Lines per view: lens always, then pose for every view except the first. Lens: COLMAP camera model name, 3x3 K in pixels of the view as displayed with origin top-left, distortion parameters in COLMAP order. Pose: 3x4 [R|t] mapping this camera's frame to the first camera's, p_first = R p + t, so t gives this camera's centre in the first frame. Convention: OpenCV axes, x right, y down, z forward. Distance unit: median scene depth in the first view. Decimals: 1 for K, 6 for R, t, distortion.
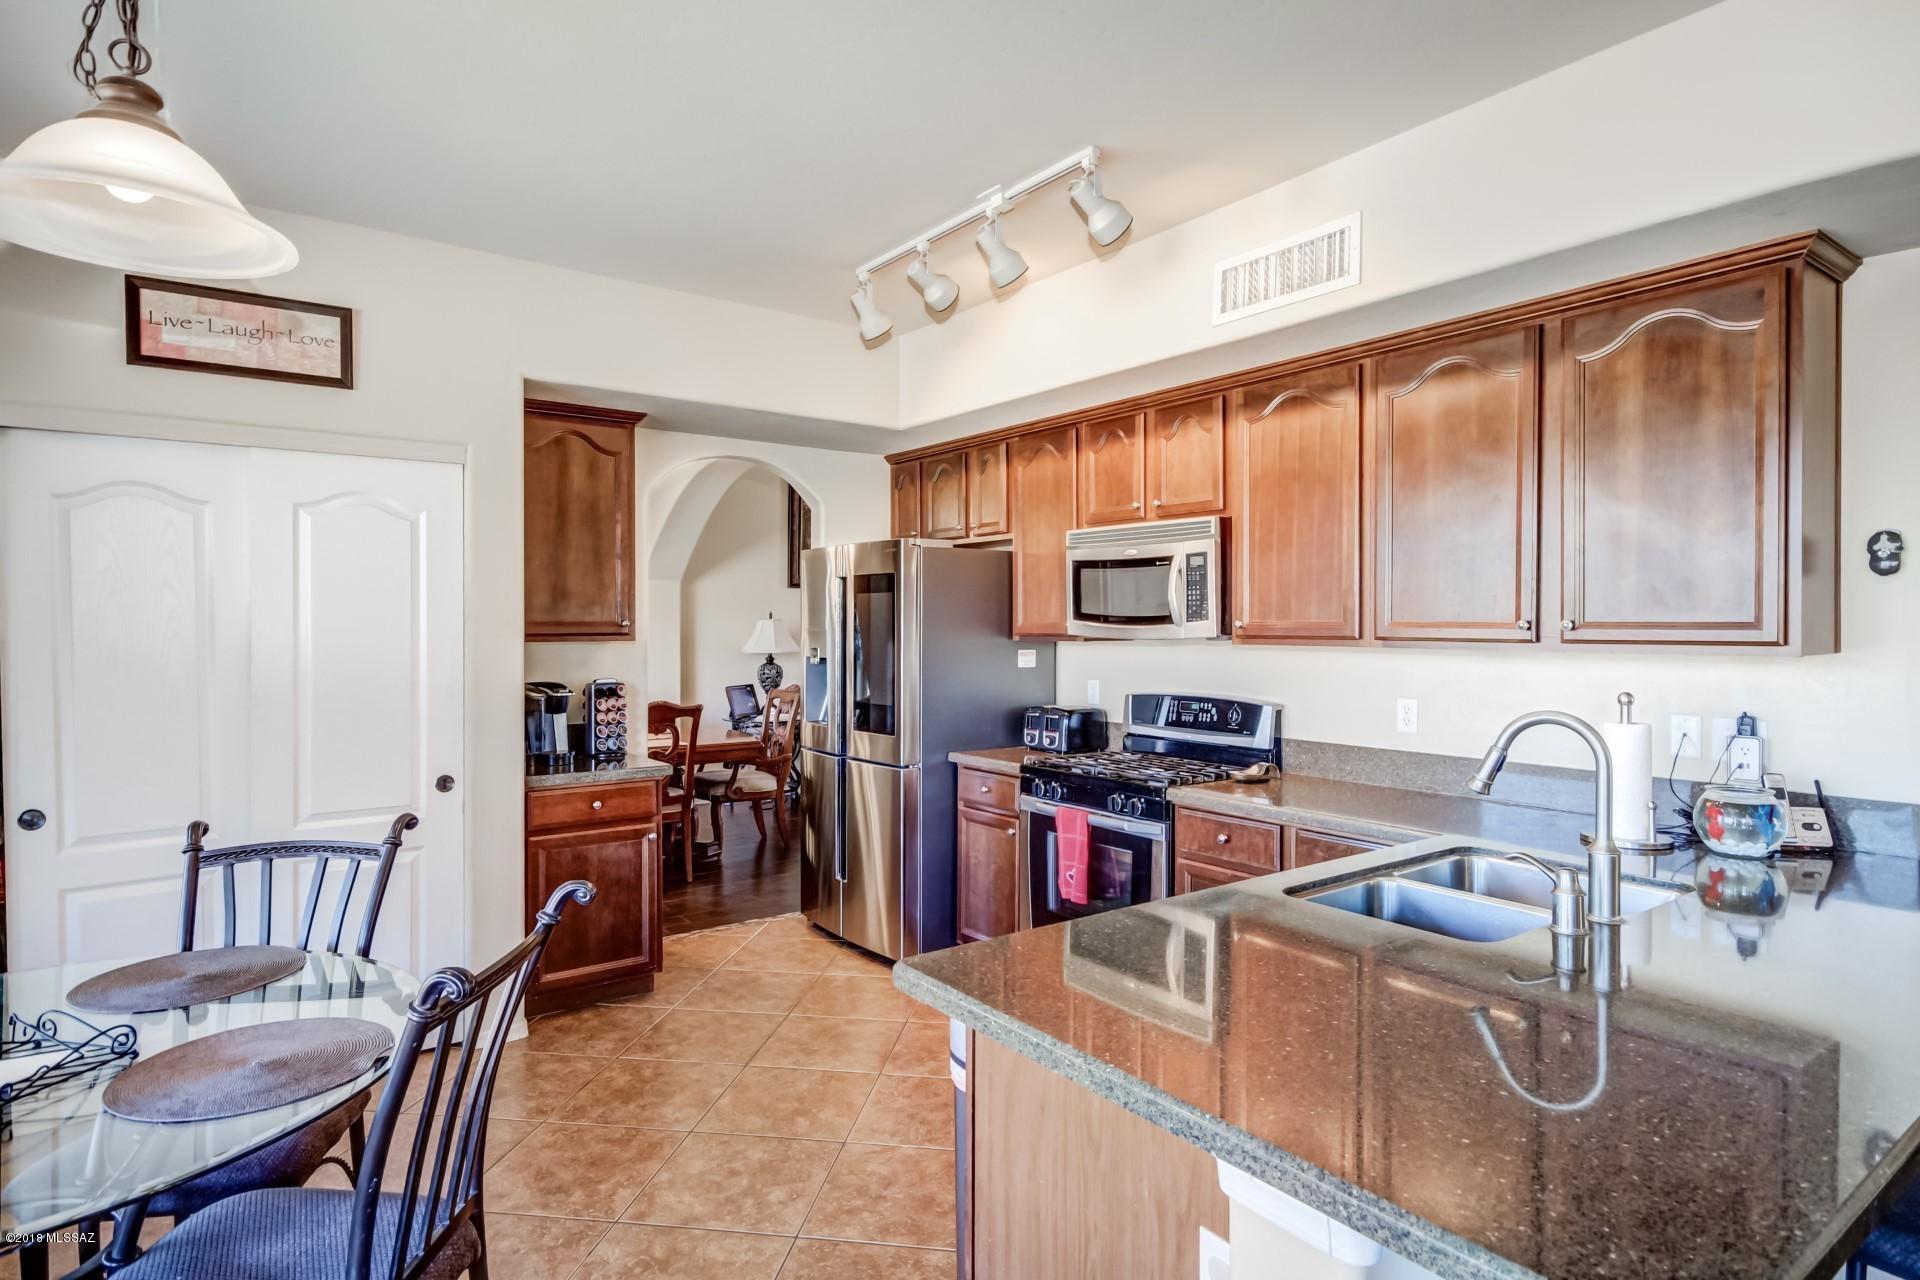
lens RADIAL K [[1031.7, 0, 966.1], [0, 1031.7, 634.7], [0, 0, 1]] dist [0.007728, 0.002566]
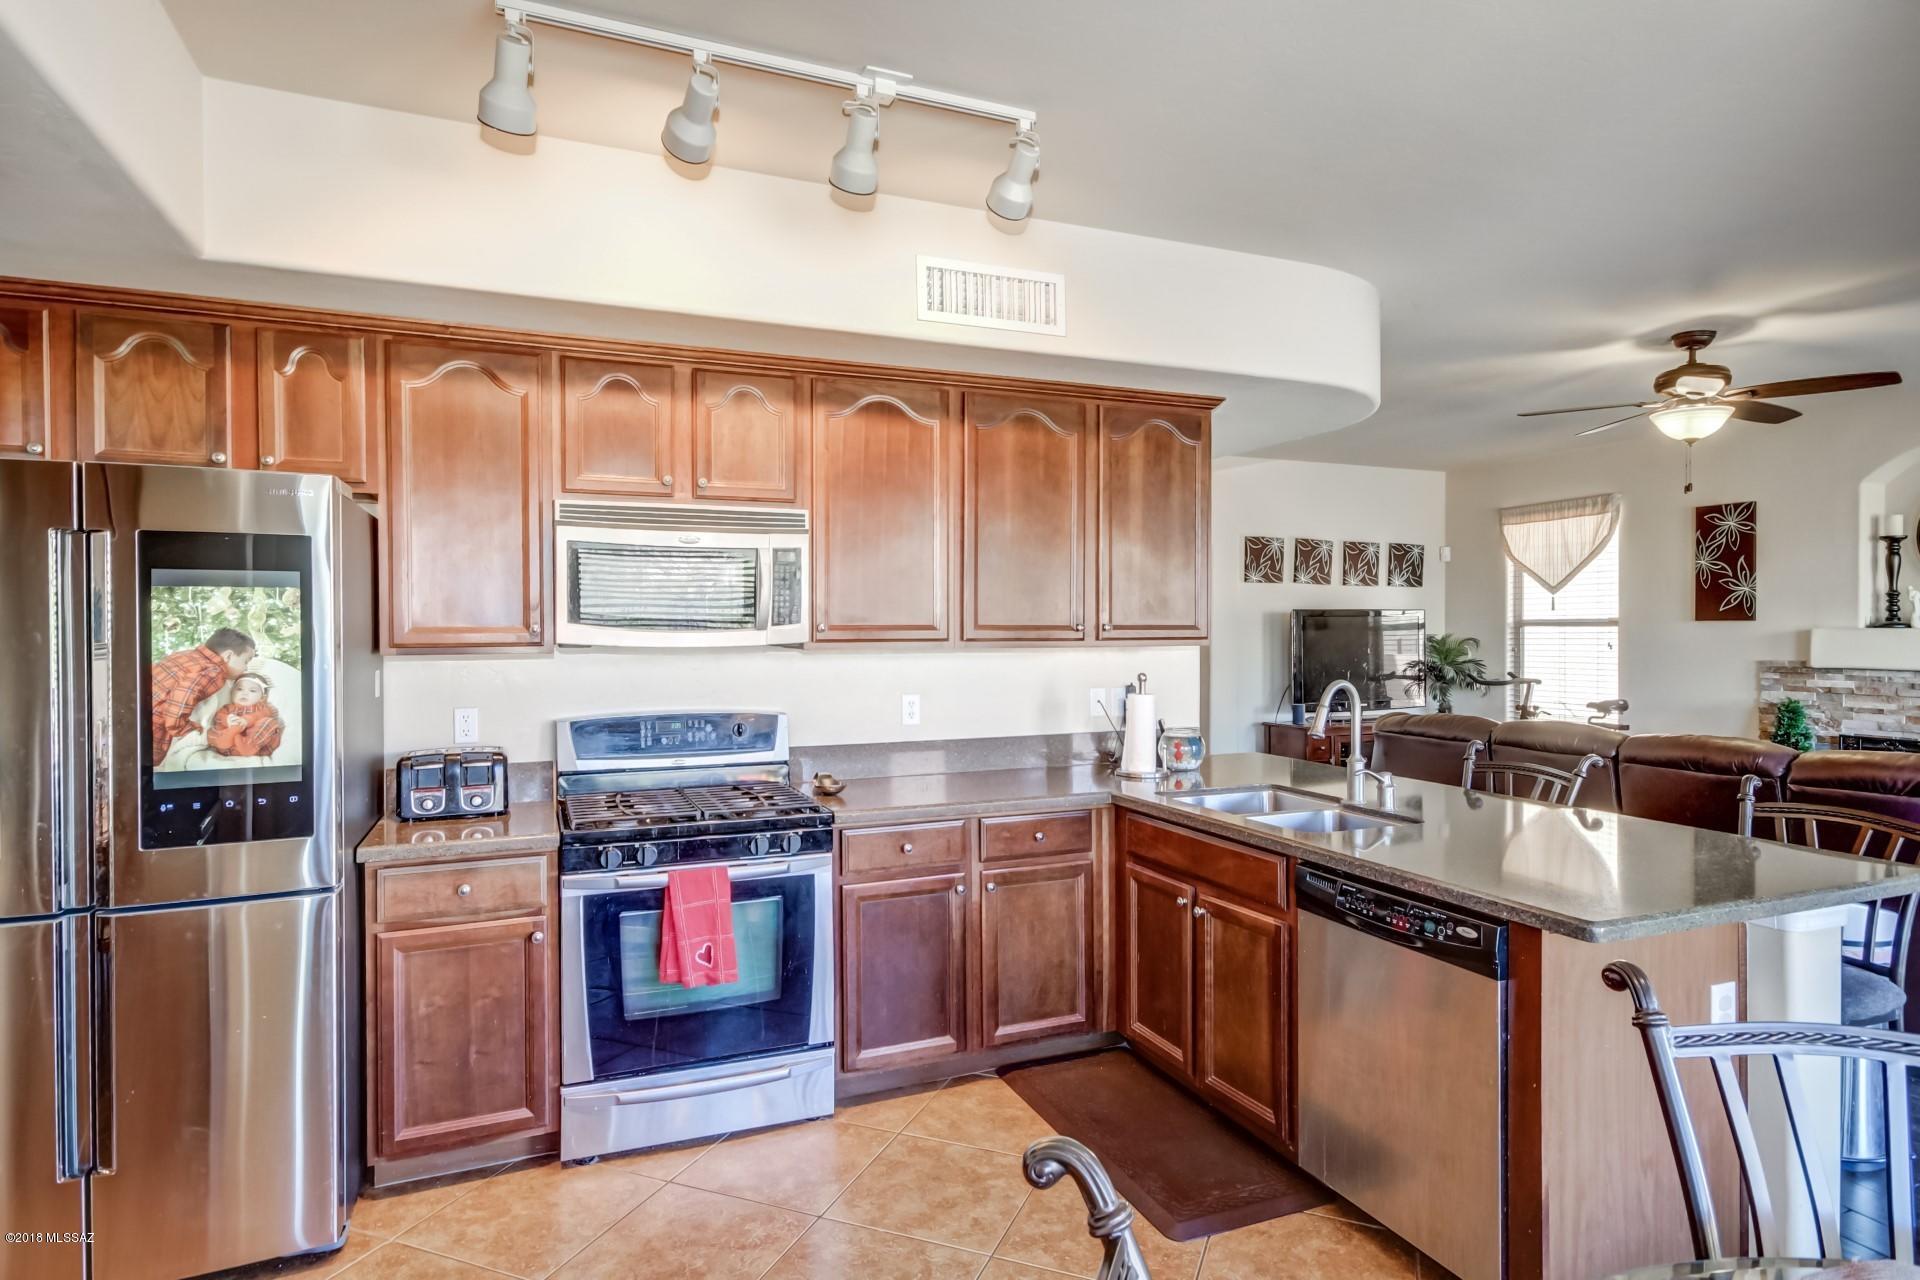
lens RADIAL K [[1031.7, 0, 965.8], [0, 1031.7, 640.2], [0, 0, 1]] dist [0.007728, 0.002566]
pose [[0.248285, -0.017085, 0.968536, -0.598193], [0.010485, 0.999833, 0.014949, -0.011620], [-0.968630, 0.006443, 0.248423, 0.625488]]
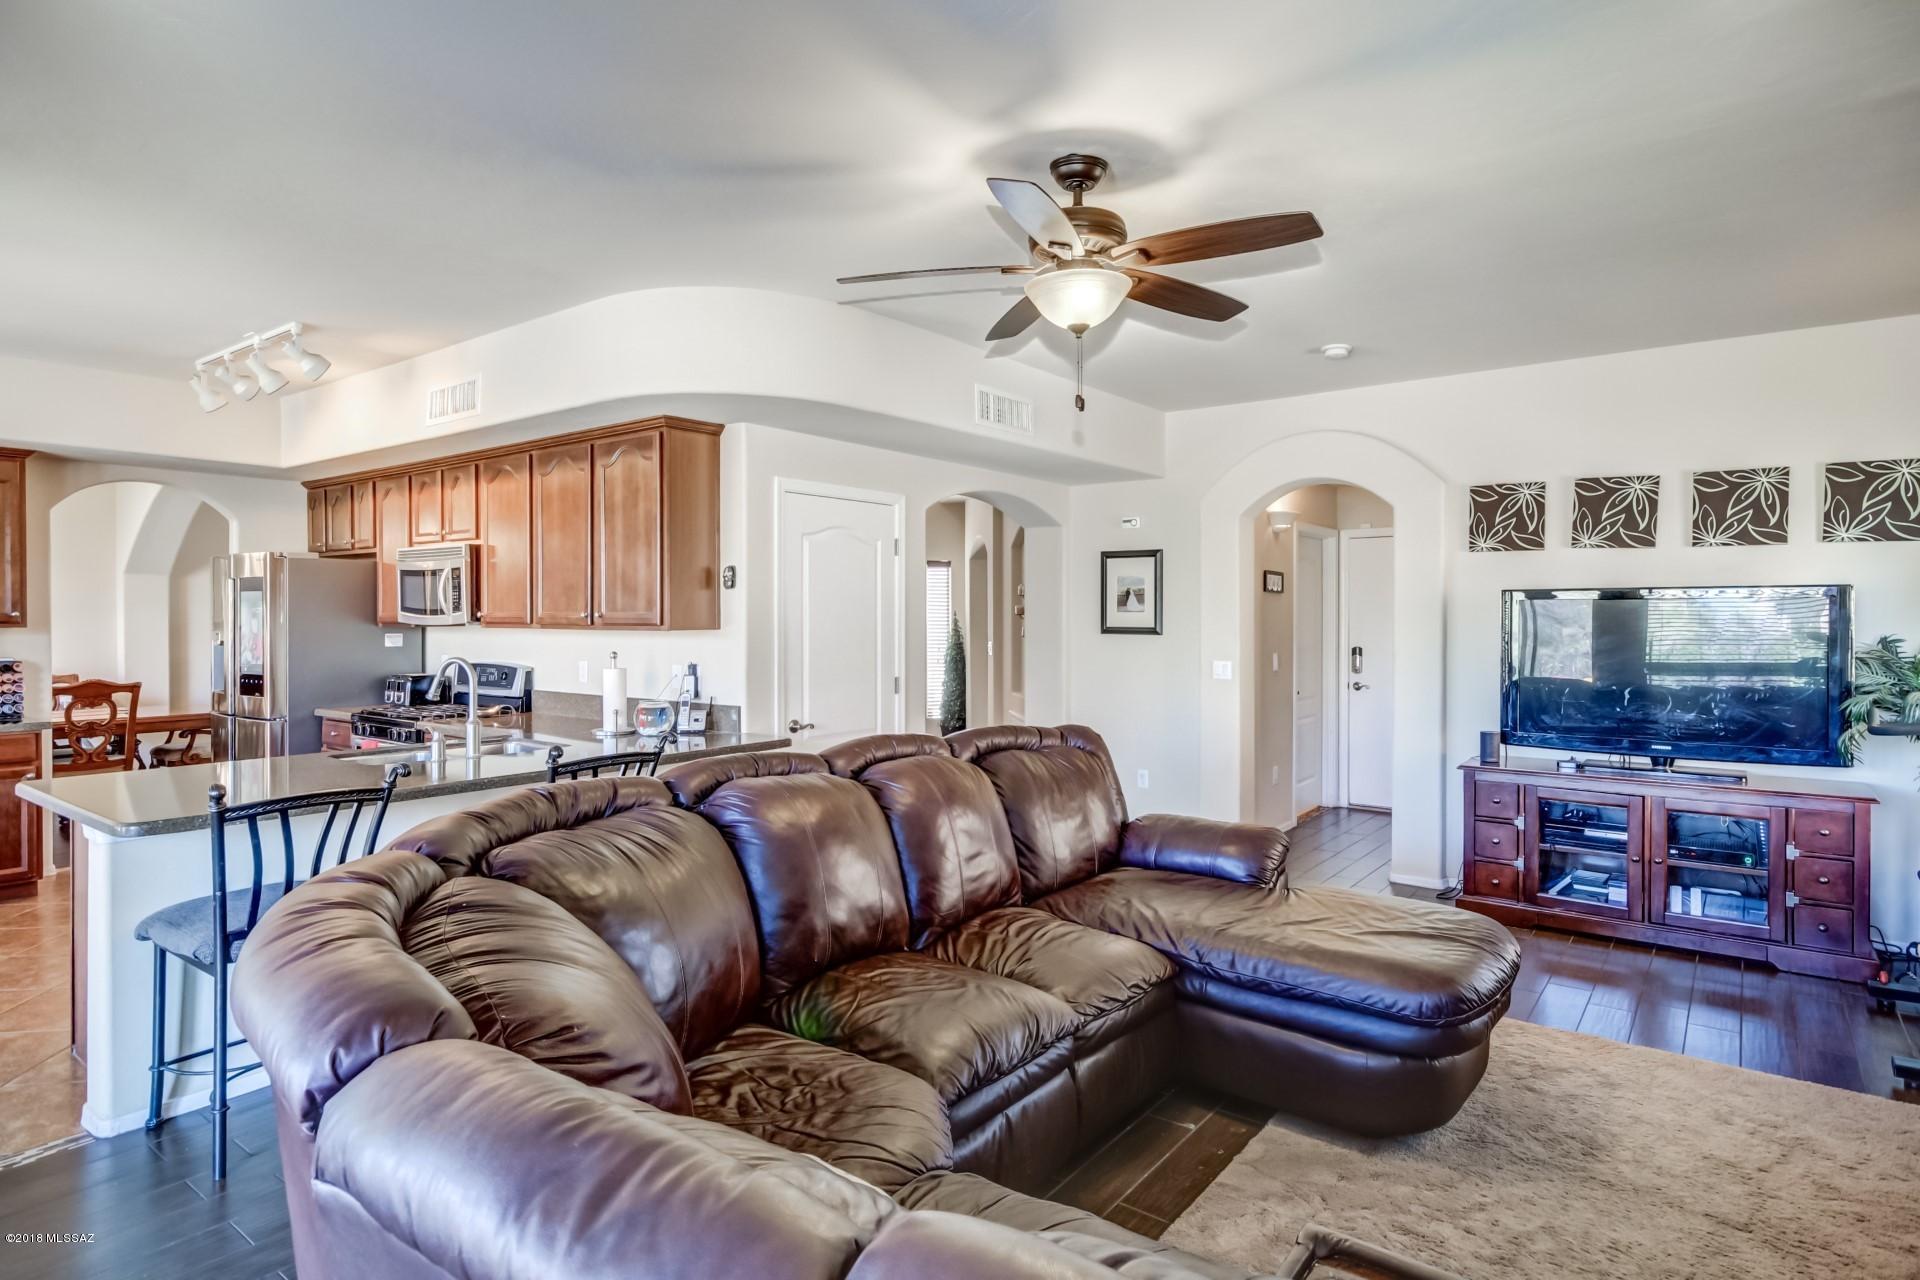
lens RADIAL K [[1031.7, 0, 957.7], [0, 1031.7, 624.8], [0, 0, 1]] dist [0.007728, 0.002566]
pose [[0.961489, -0.003266, 0.274824, 0.507073], [0.003738, 0.999992, -0.001194, 0.009942], [-0.274818, 0.002175, 0.961494, -0.647652]]
